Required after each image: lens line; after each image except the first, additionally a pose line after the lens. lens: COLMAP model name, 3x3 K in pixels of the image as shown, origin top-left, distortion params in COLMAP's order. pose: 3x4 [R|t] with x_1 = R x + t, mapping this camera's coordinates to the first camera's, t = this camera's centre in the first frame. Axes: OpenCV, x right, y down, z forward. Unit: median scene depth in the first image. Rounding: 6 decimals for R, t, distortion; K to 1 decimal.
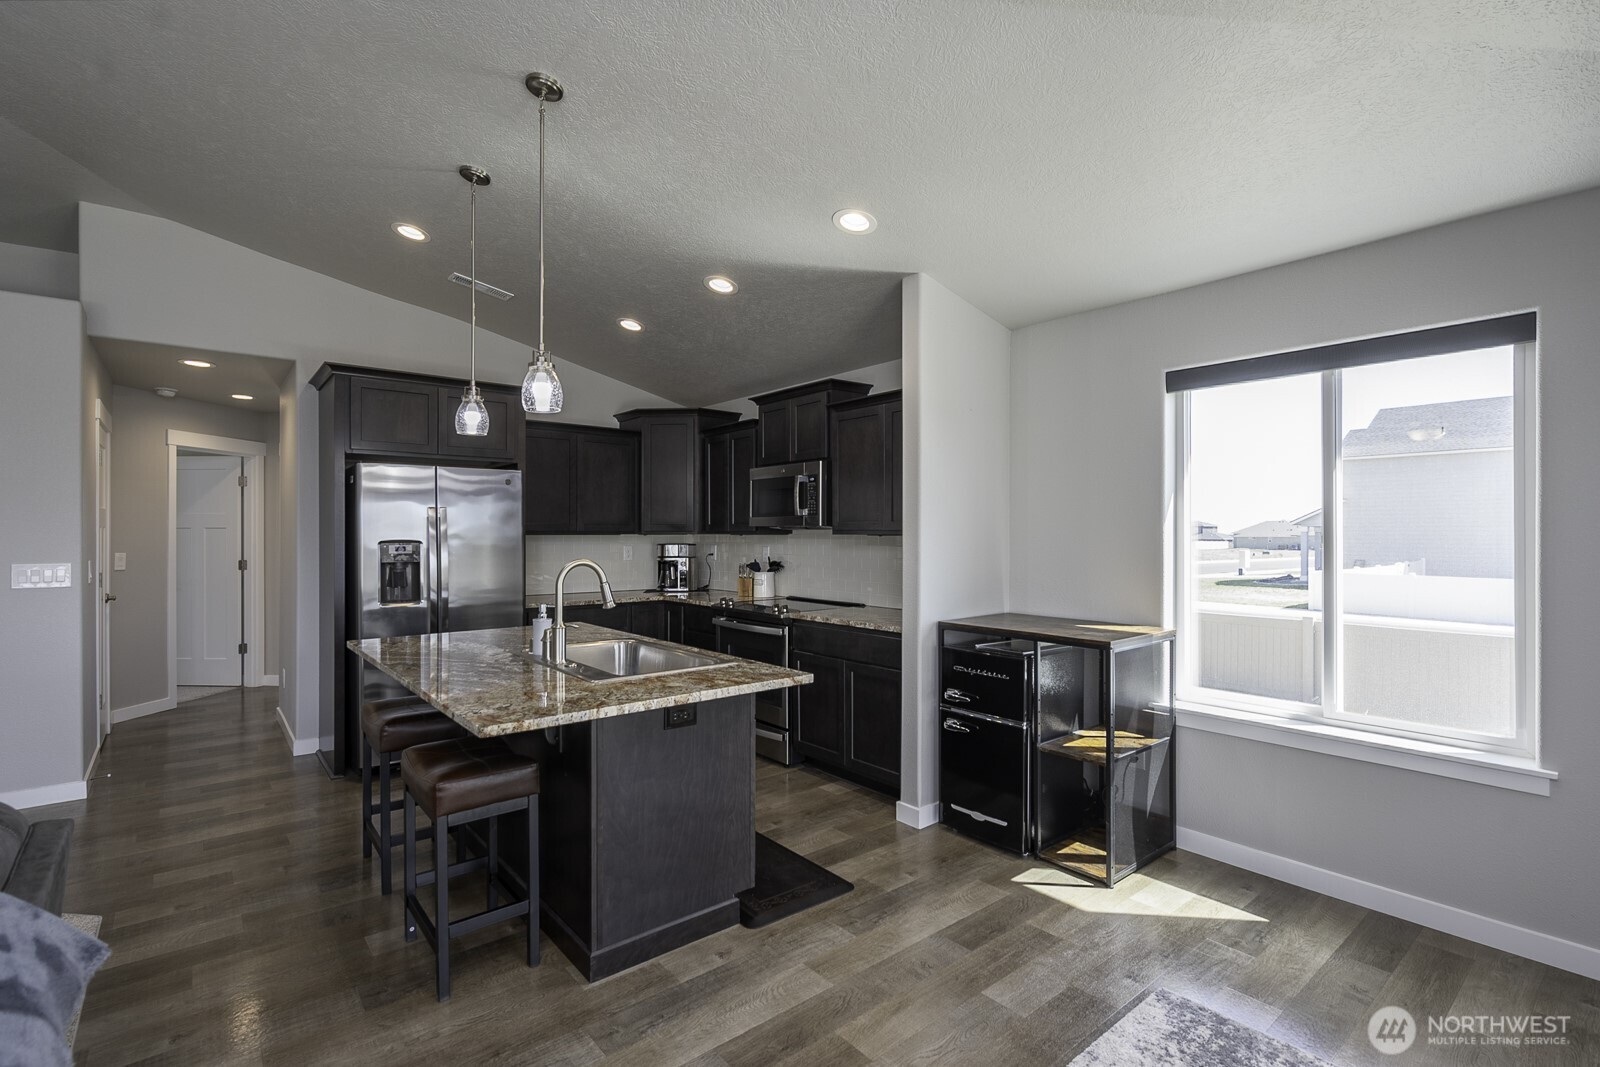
lens RADIAL K [[762.5, 0, 800.6], [0, 762.5, 533.9], [0, 0, 1]] dist [0.003329, -0.003347]
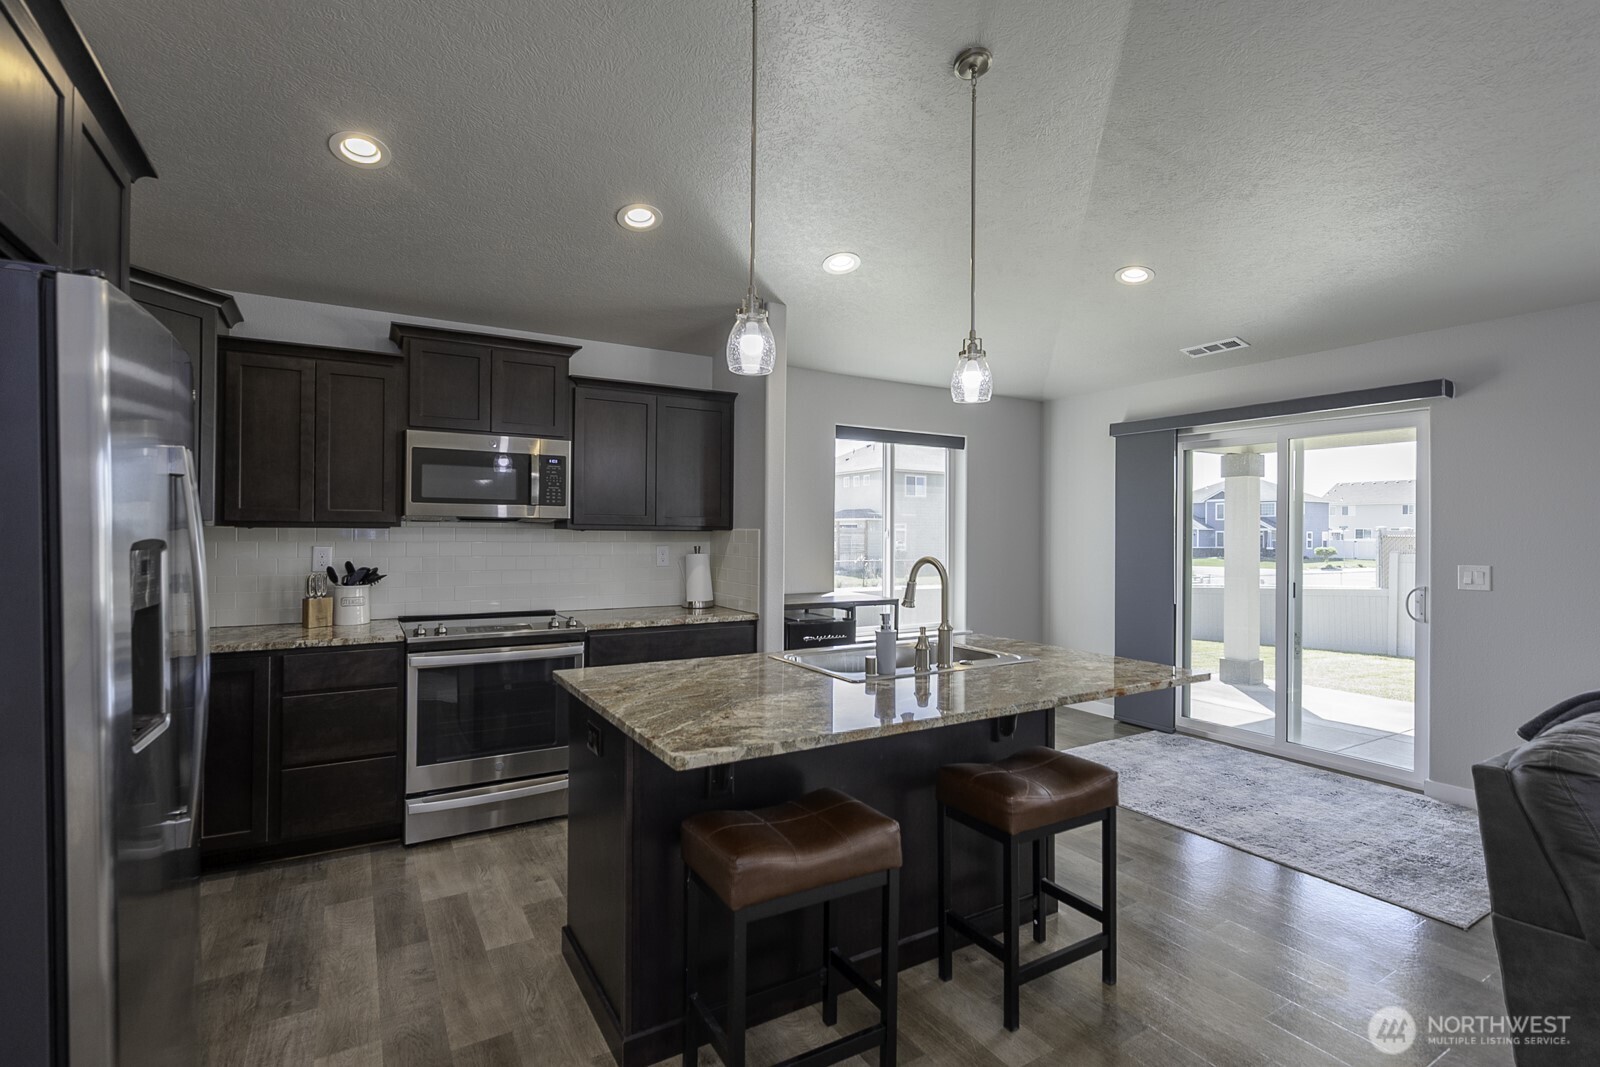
lens RADIAL K [[762.5, 0, 817.6], [0, 762.5, 535.5], [0, 0, 1]] dist [0.003329, -0.003347]
pose [[0.159490, -0.004016, 0.987191, -1.004247], [-0.007714, 0.999956, 0.005314, 0.000348], [-0.987169, -0.008463, 0.159452, 0.795536]]
